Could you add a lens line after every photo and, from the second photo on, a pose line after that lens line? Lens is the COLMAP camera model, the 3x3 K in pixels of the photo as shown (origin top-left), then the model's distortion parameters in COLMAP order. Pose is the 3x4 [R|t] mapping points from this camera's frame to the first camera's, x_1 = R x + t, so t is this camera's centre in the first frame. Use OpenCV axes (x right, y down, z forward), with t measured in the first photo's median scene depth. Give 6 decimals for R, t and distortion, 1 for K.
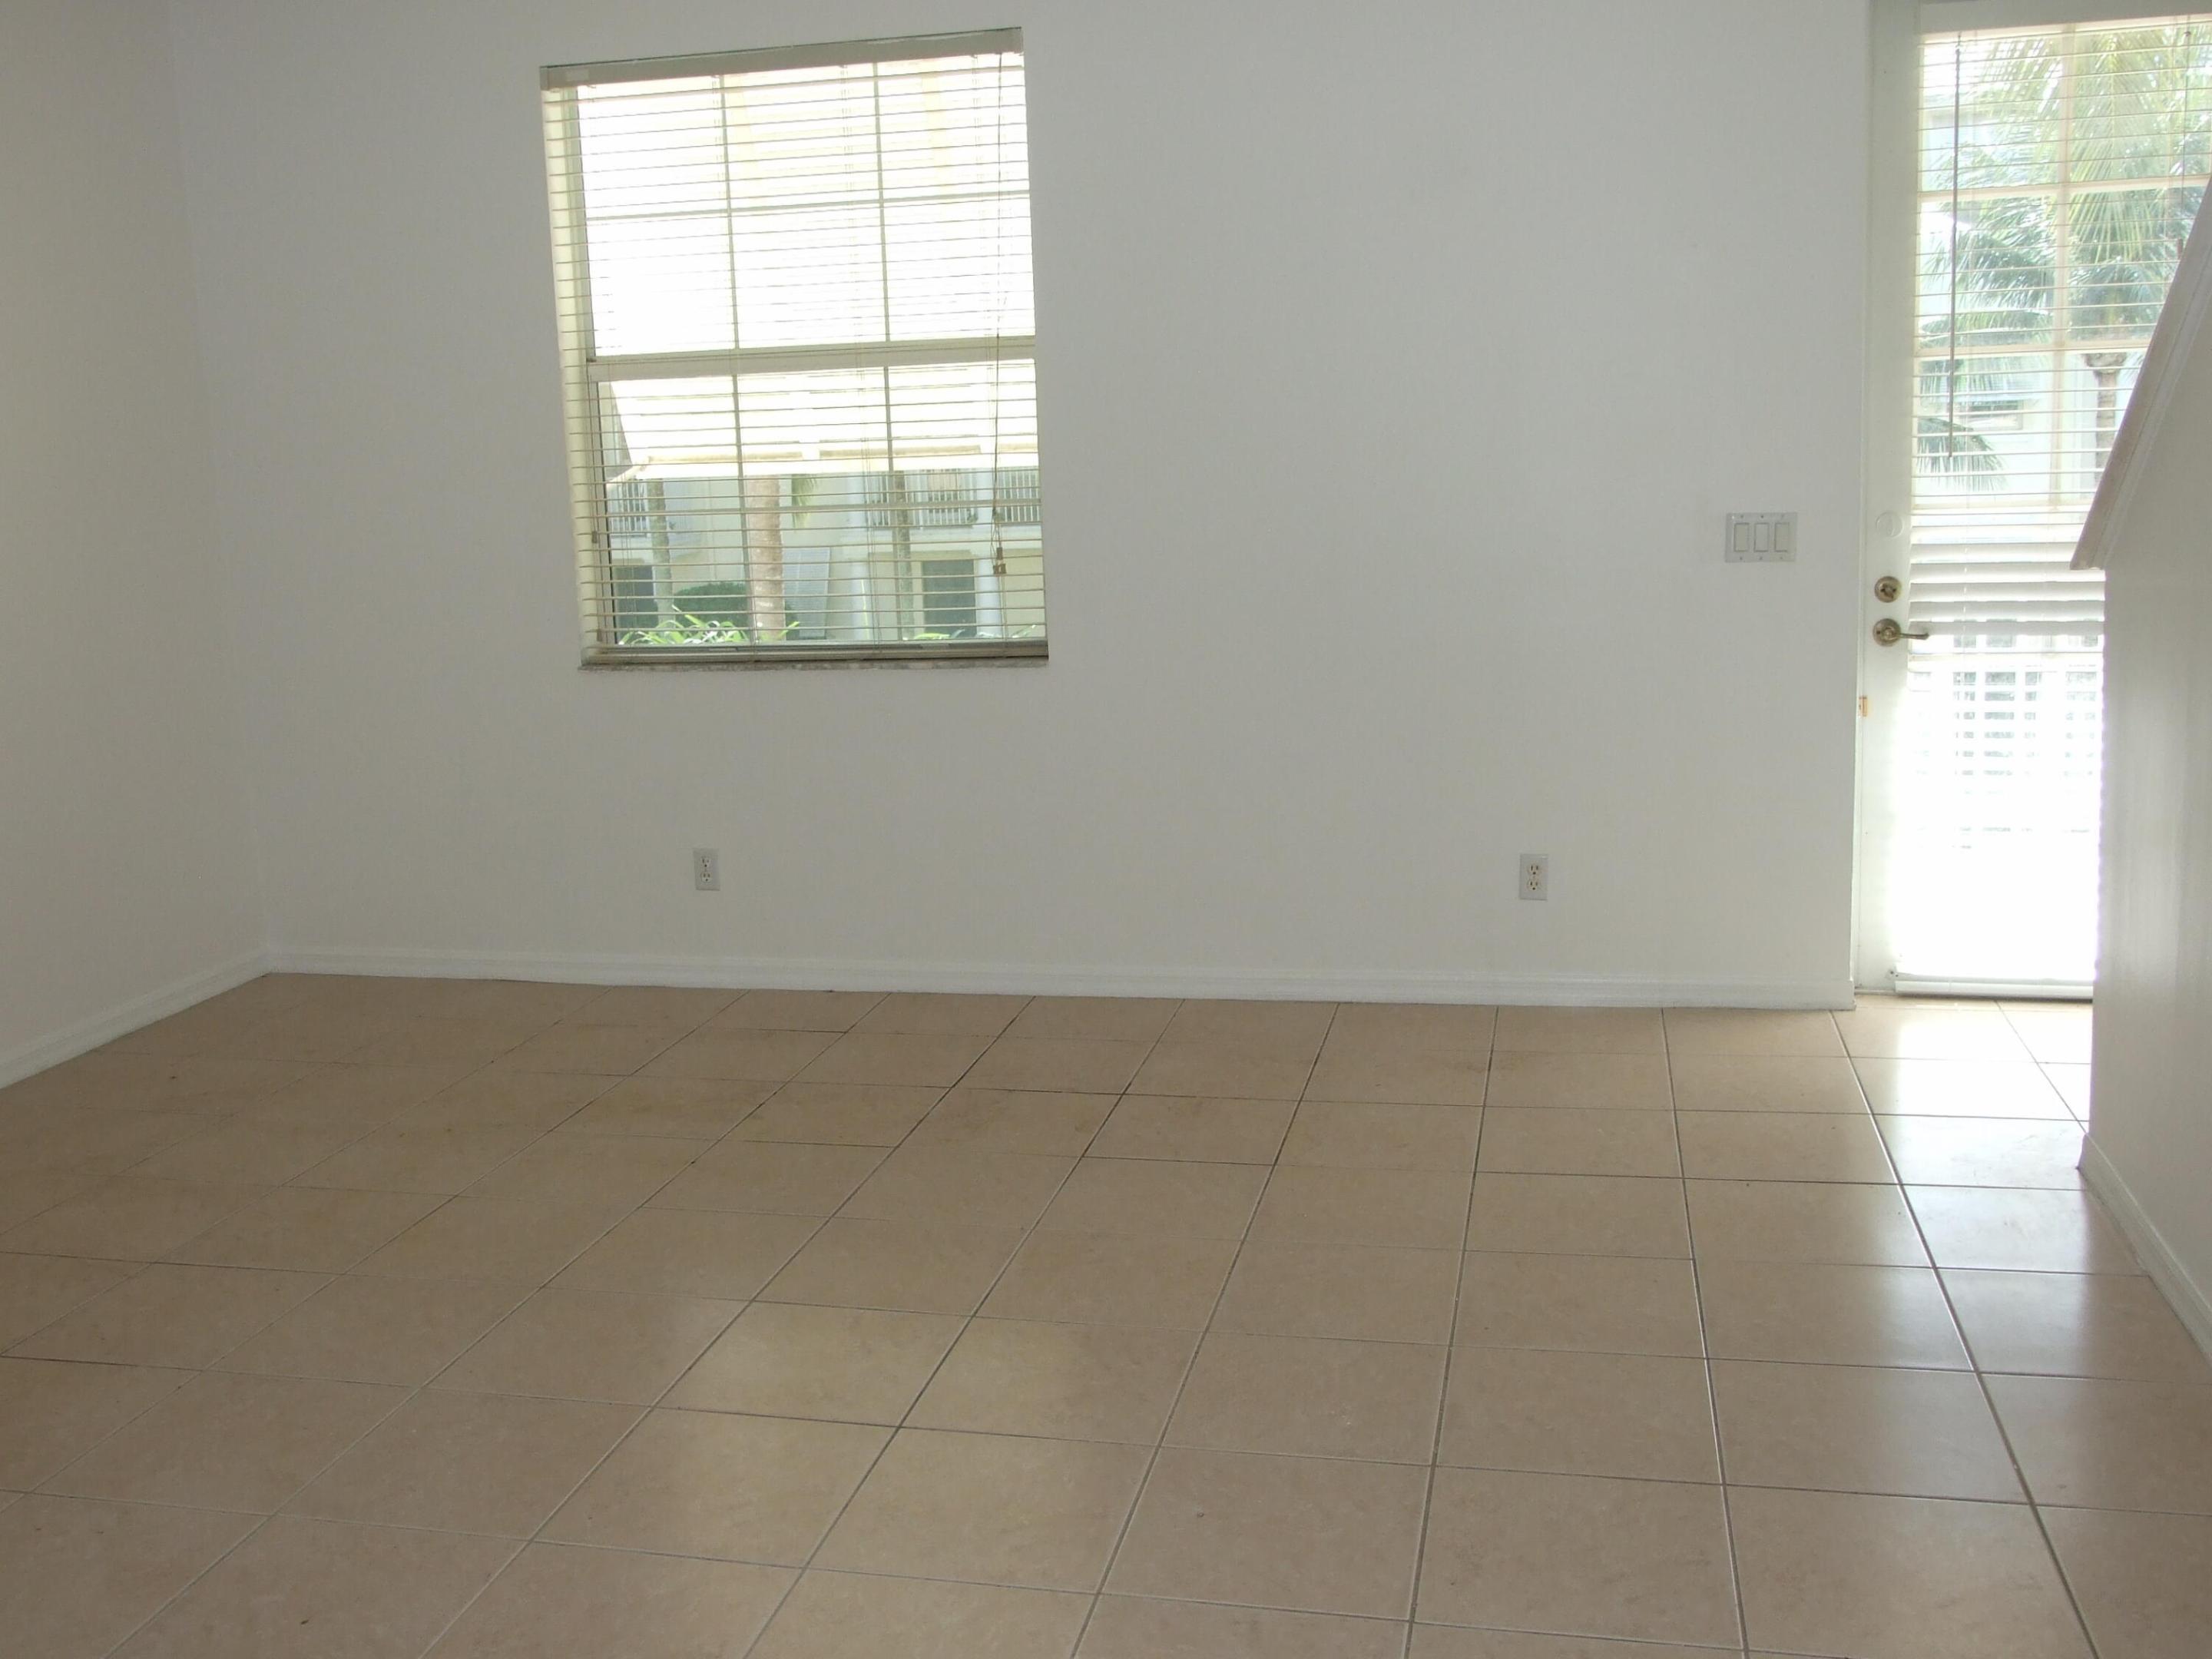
lens RADIAL K [[2120.2, 0, 1105.1], [0, 2120.2, 773.3], [0, 0, 1]] dist [-0.020772, -0.006142]
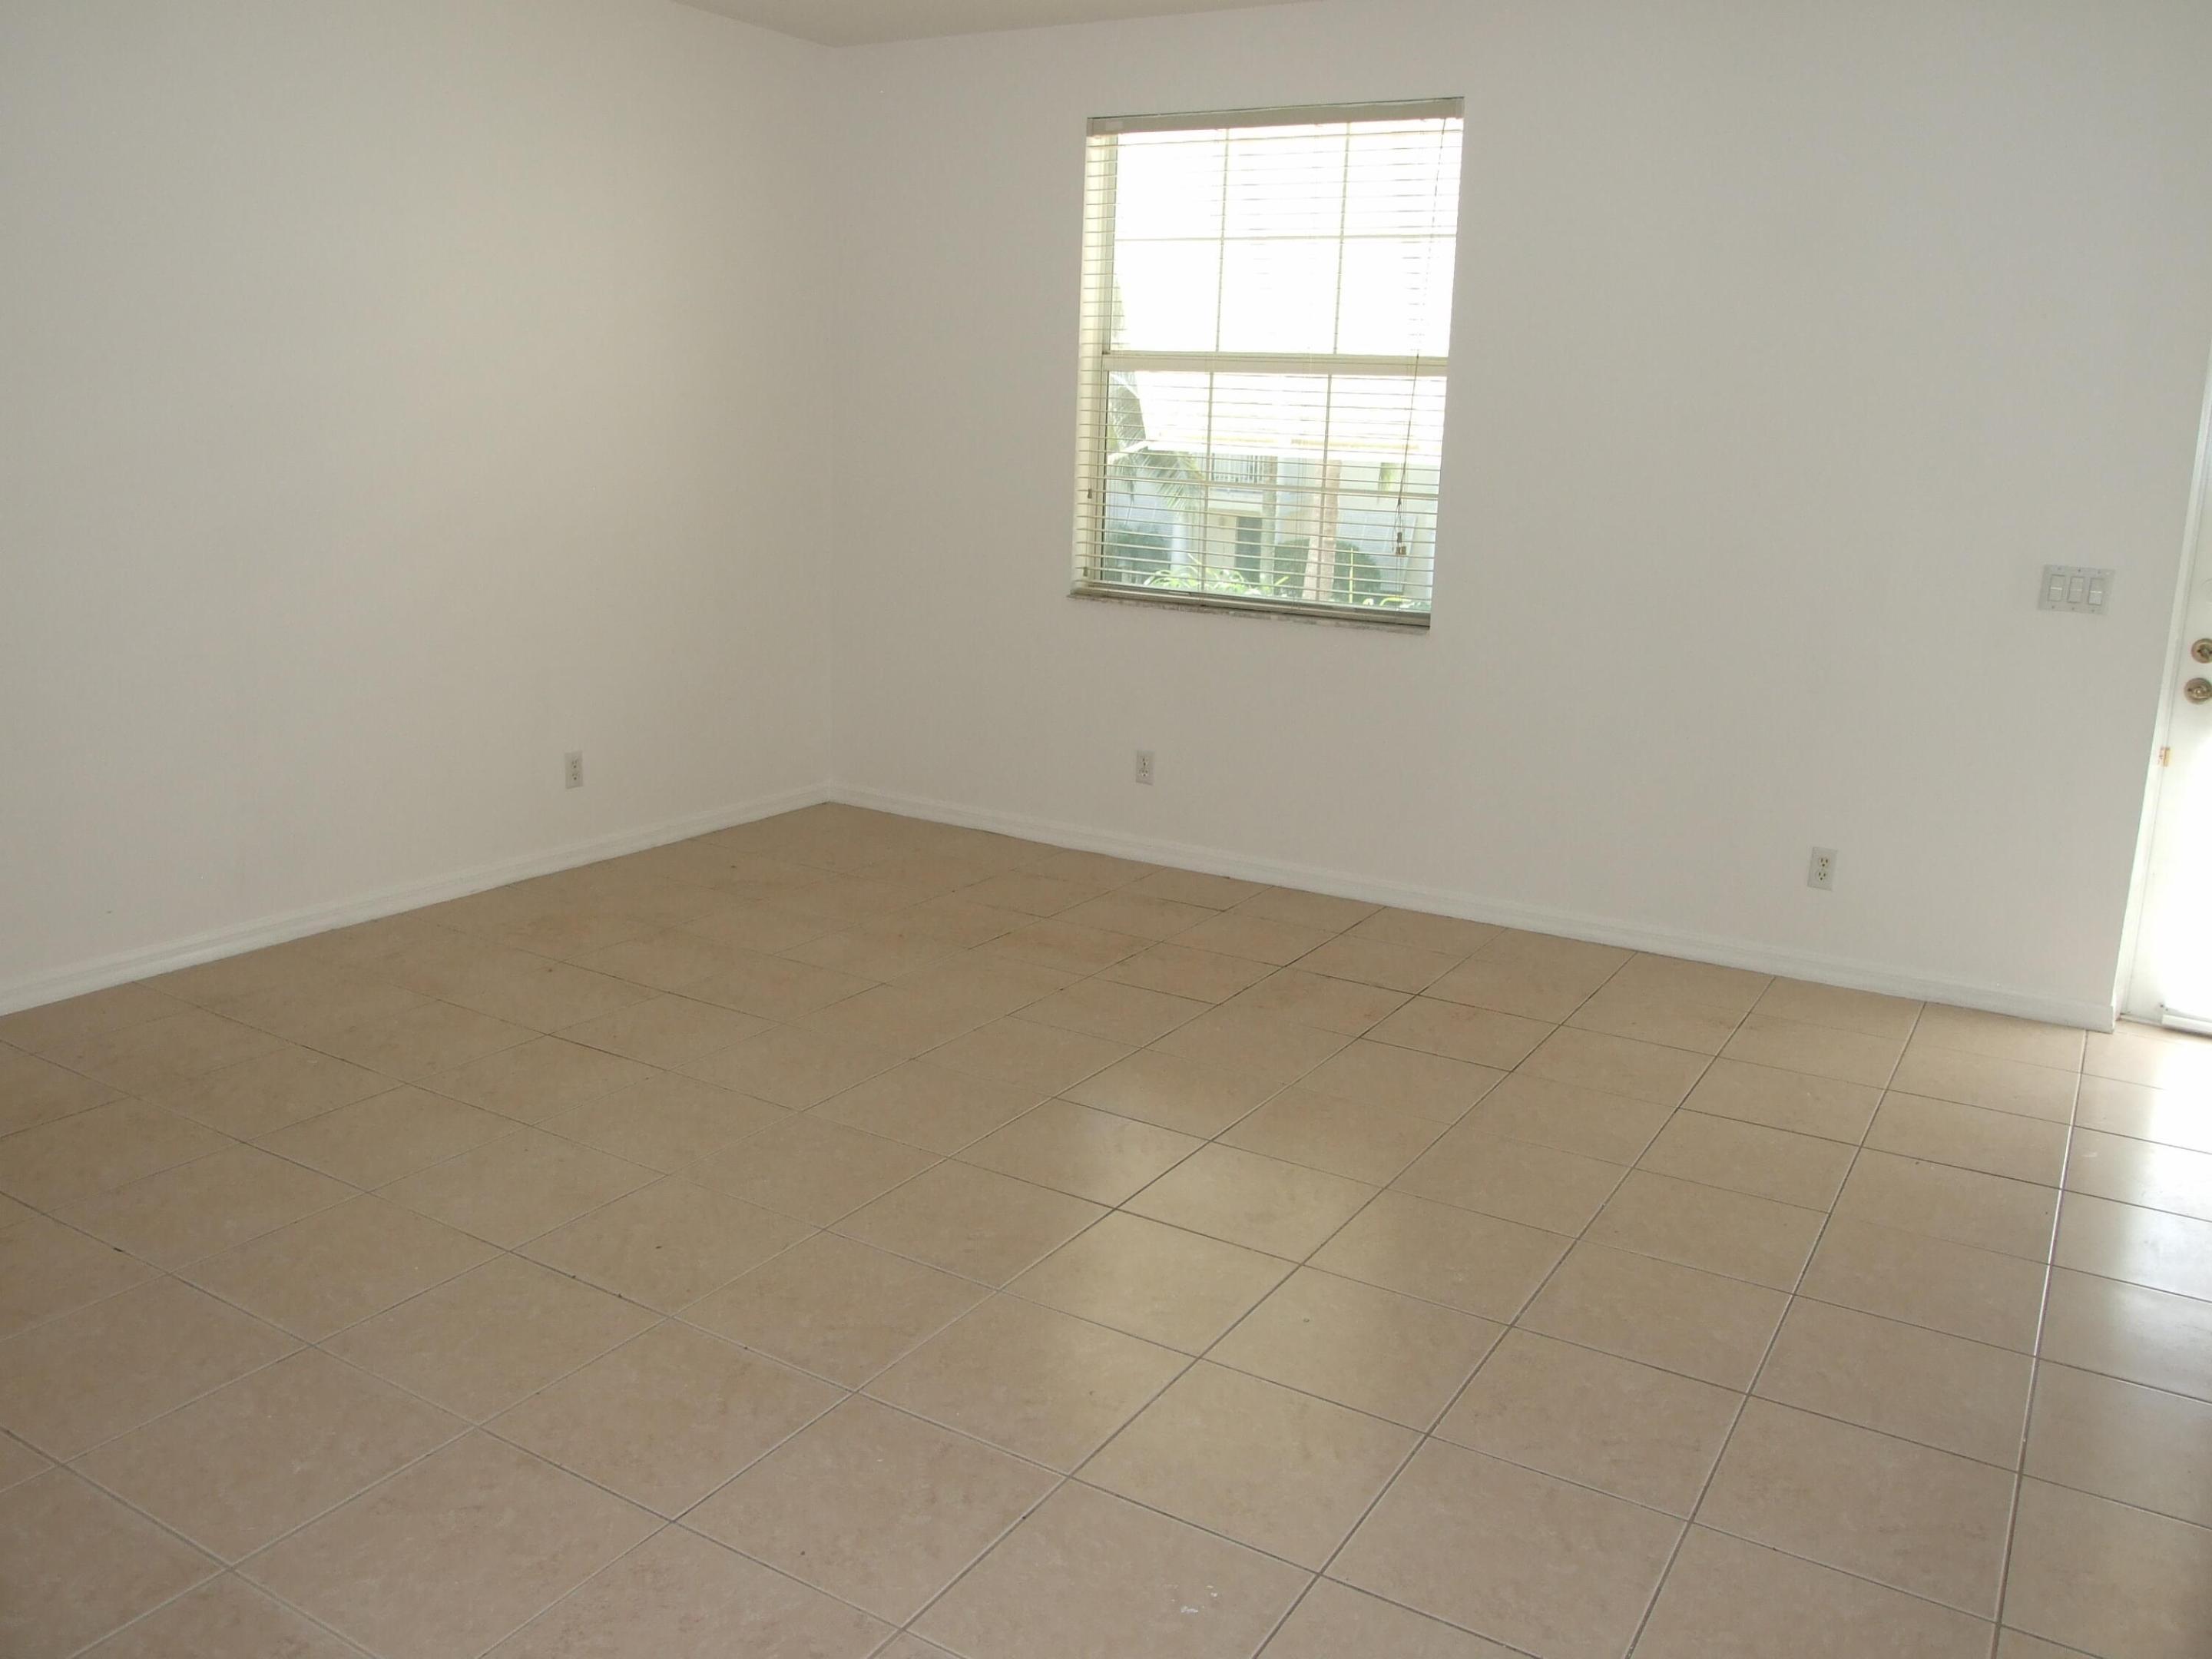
lens RADIAL K [[1776.2, 0, 1107.4], [0, 1776.2, 779.5], [0, 0, 1]] dist [-0.066603, 0.078318]
pose [[0.947309, 0.134569, -0.290684, 0.102719], [-0.123937, 0.990777, 0.054771, -0.002178], [0.295374, -0.015859, 0.955250, -0.007841]]
